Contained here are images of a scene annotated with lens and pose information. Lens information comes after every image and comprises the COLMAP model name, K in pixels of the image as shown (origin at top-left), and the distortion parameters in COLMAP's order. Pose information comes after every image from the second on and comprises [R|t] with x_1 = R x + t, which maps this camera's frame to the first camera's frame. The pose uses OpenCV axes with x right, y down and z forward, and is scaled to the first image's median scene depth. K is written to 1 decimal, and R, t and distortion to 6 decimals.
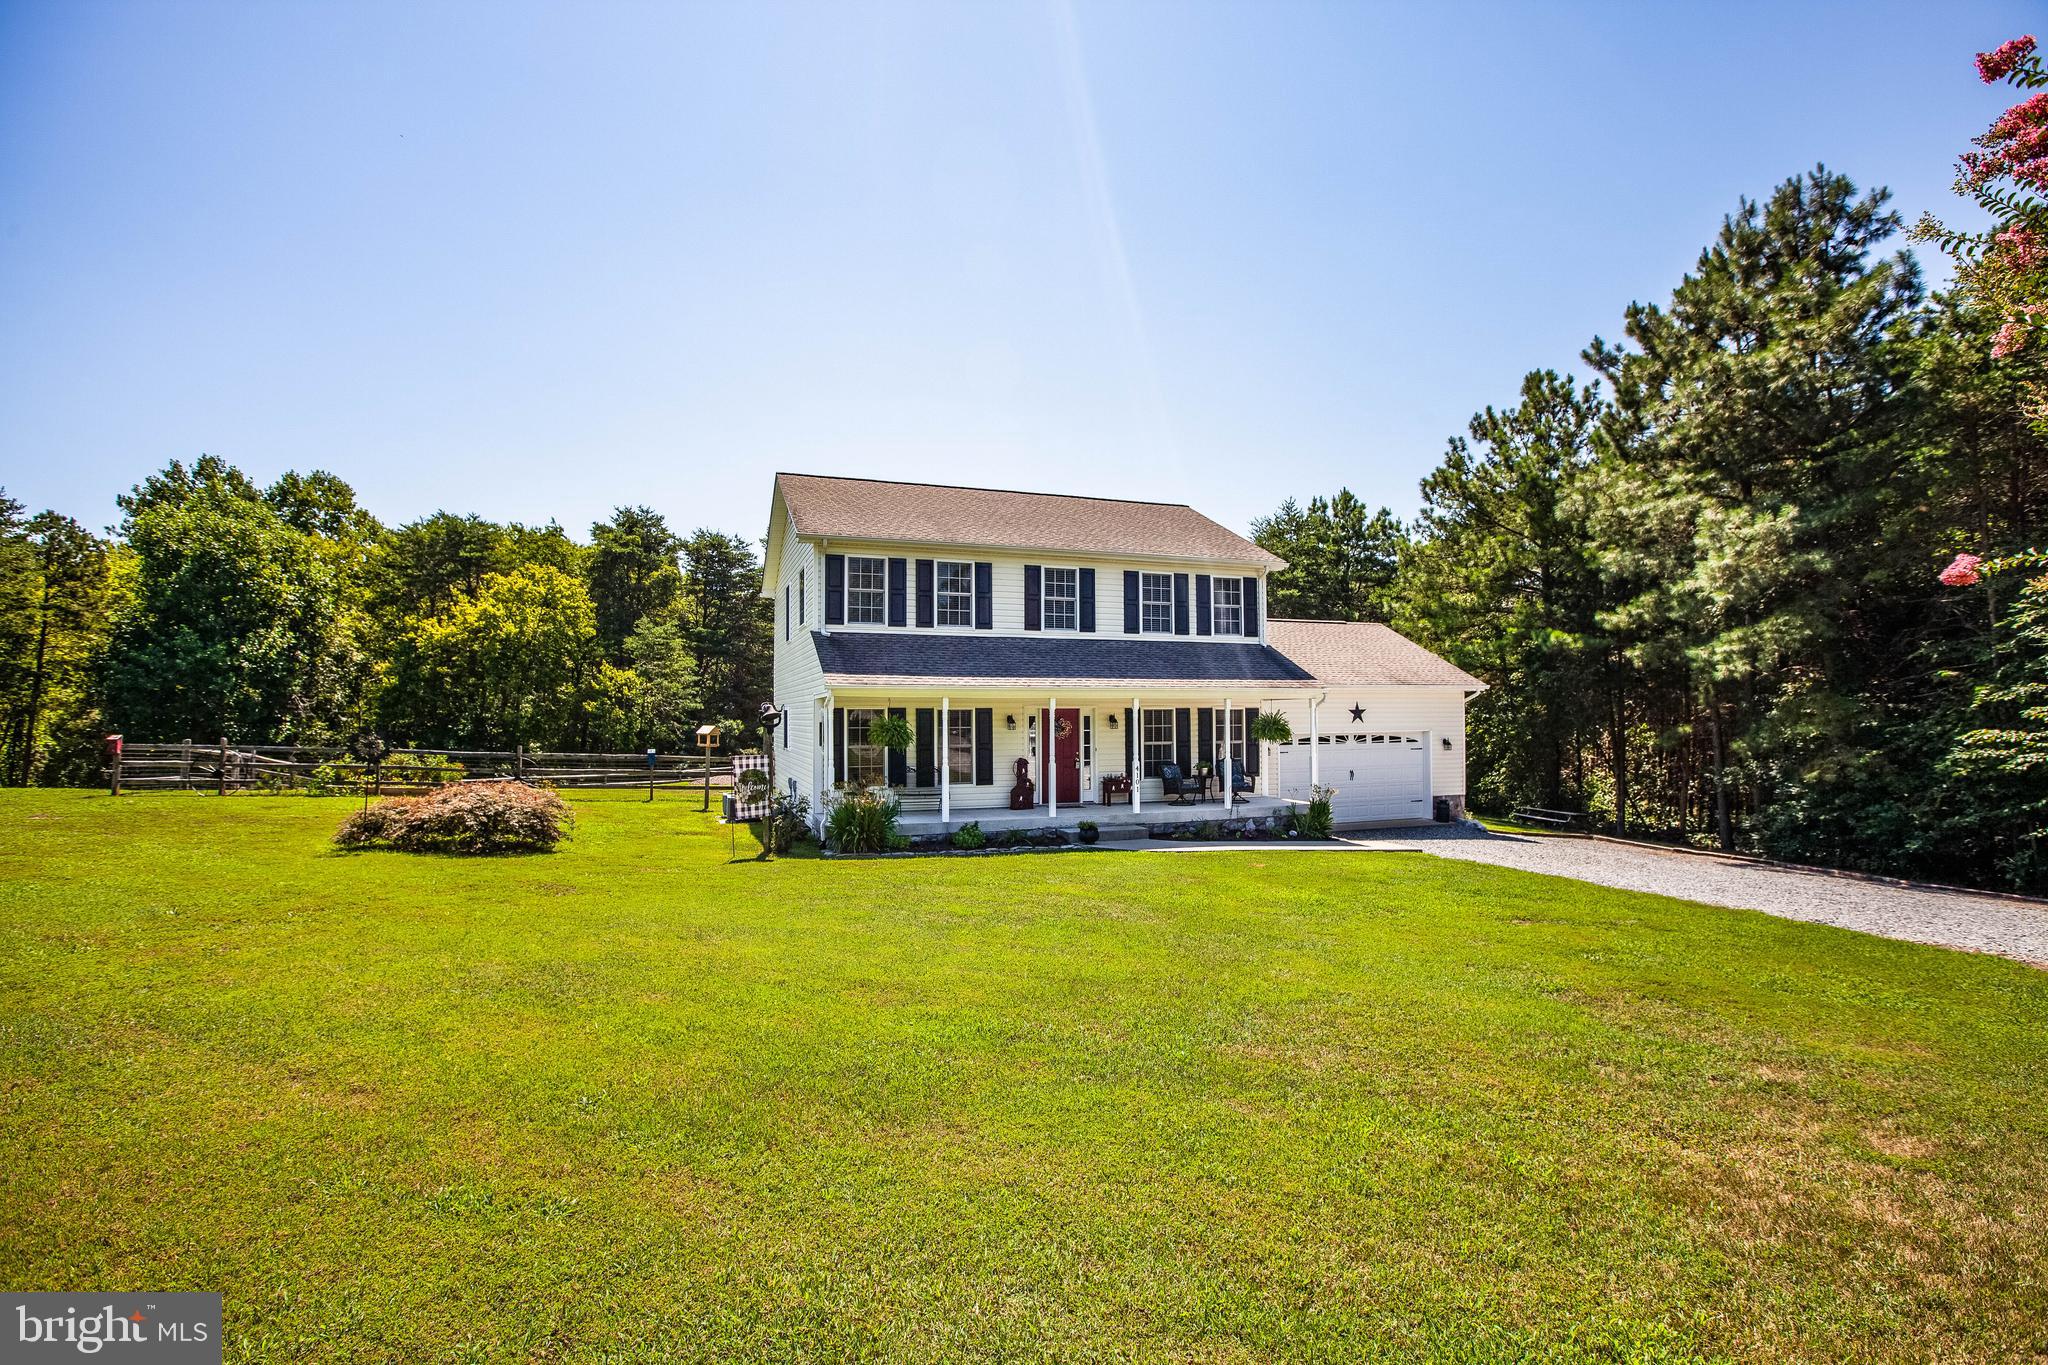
lens RADIAL K [[1079.8, 0, 1026.2], [0, 1079.8, 720.0], [0, 0, 1]] dist [-0.099738, 0.039782]
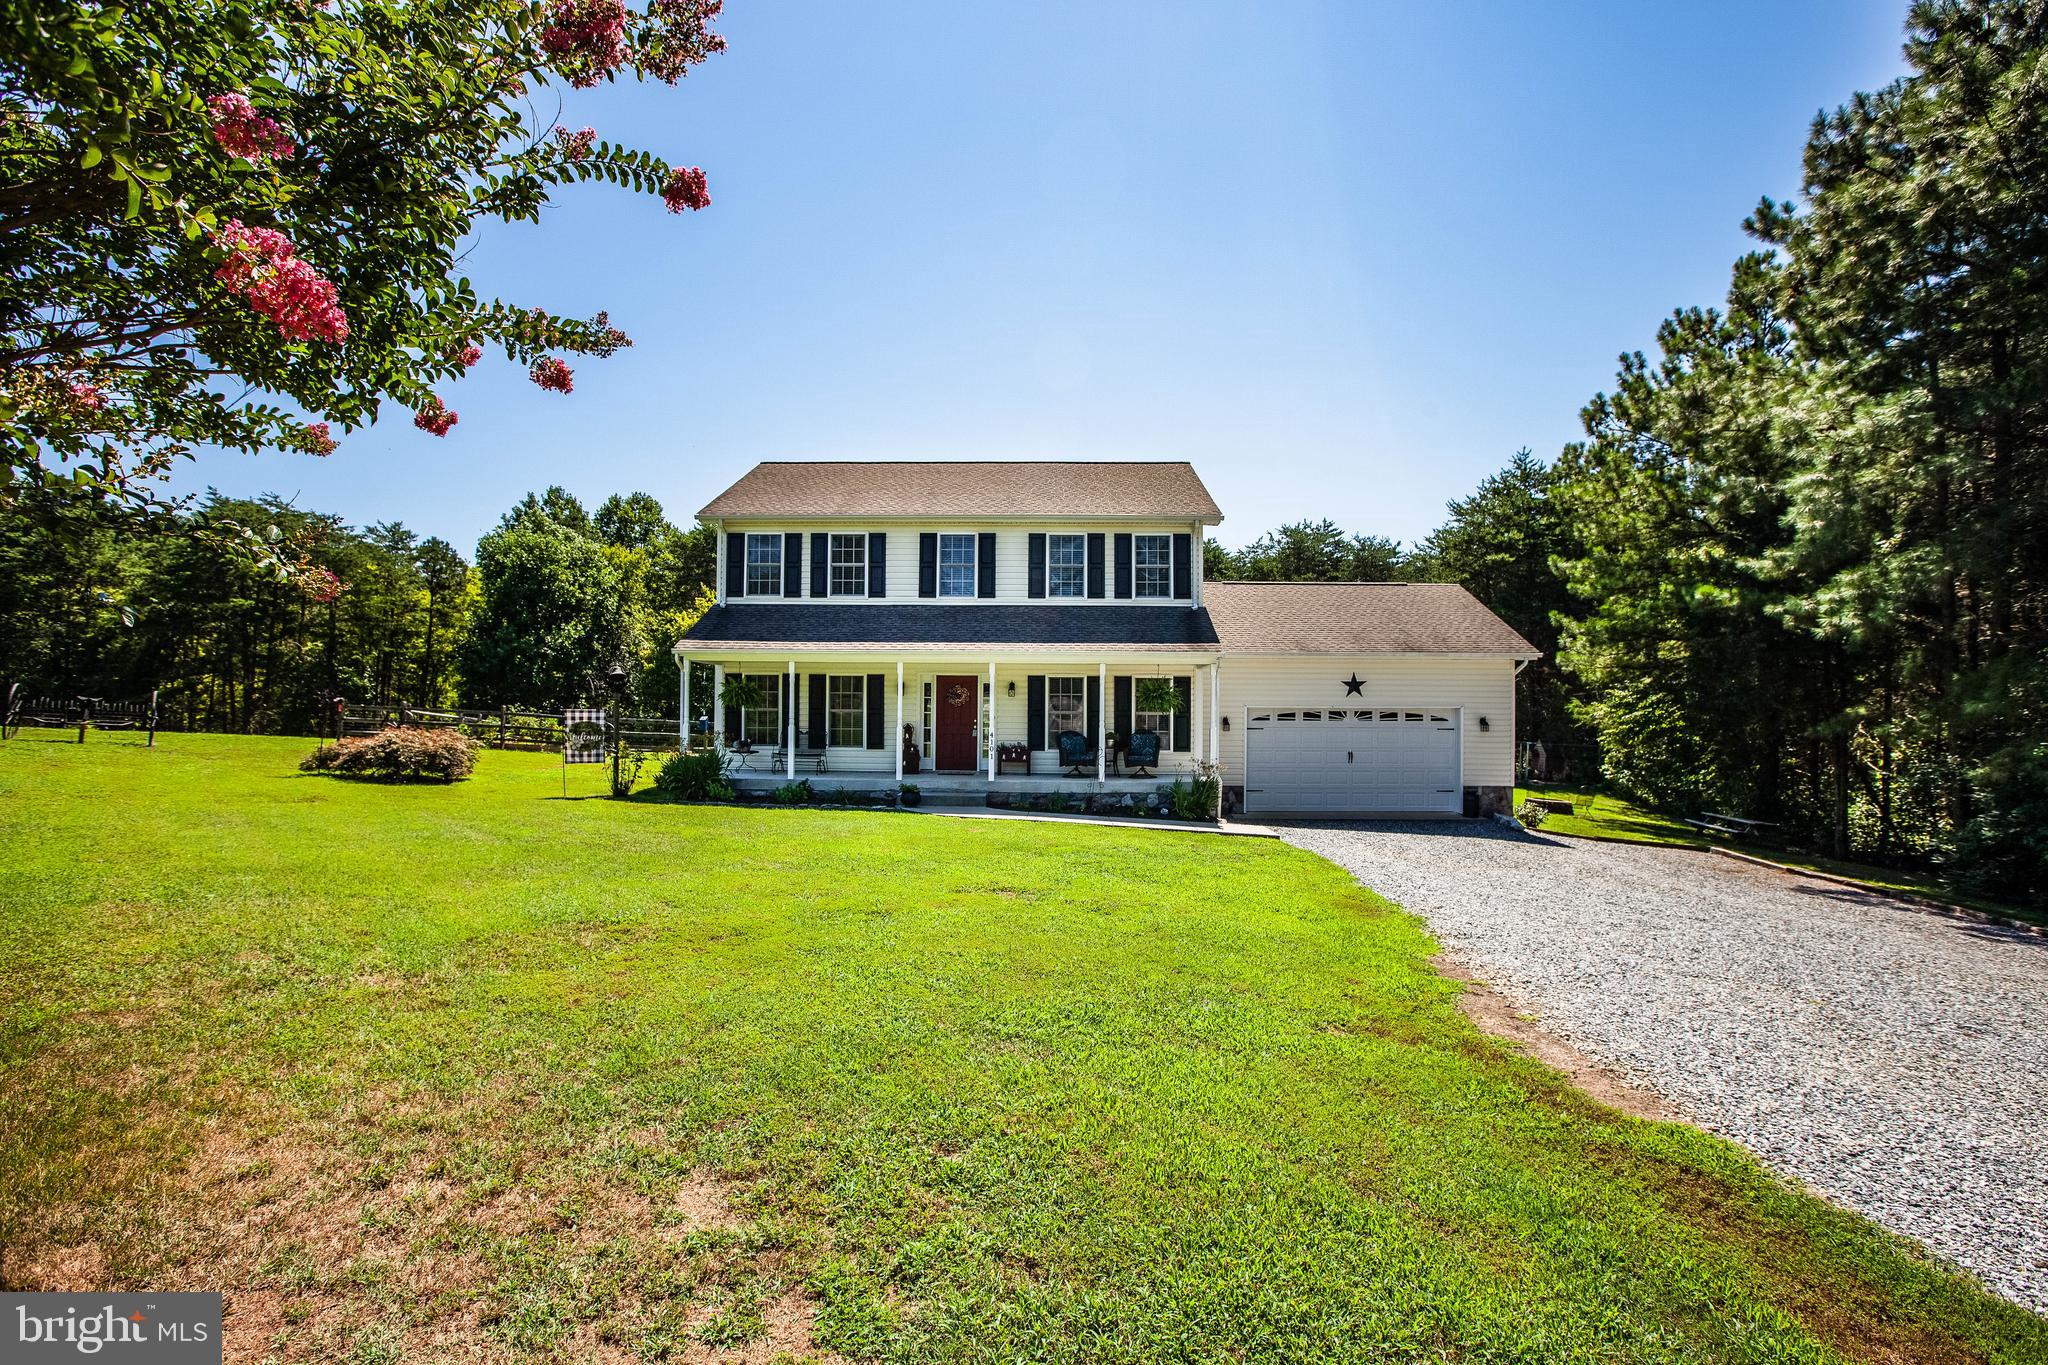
lens RADIAL K [[1080.5, 0, 1025.6], [0, 1080.5, 738.7], [0, 0, 1]] dist [-0.074856, 0.002213]
pose [[0.905429, 0.022083, -0.423924, 0.507568], [-0.014144, 0.999661, 0.021865, 0.024942], [0.424263, -0.013801, 0.905434, 0.120490]]
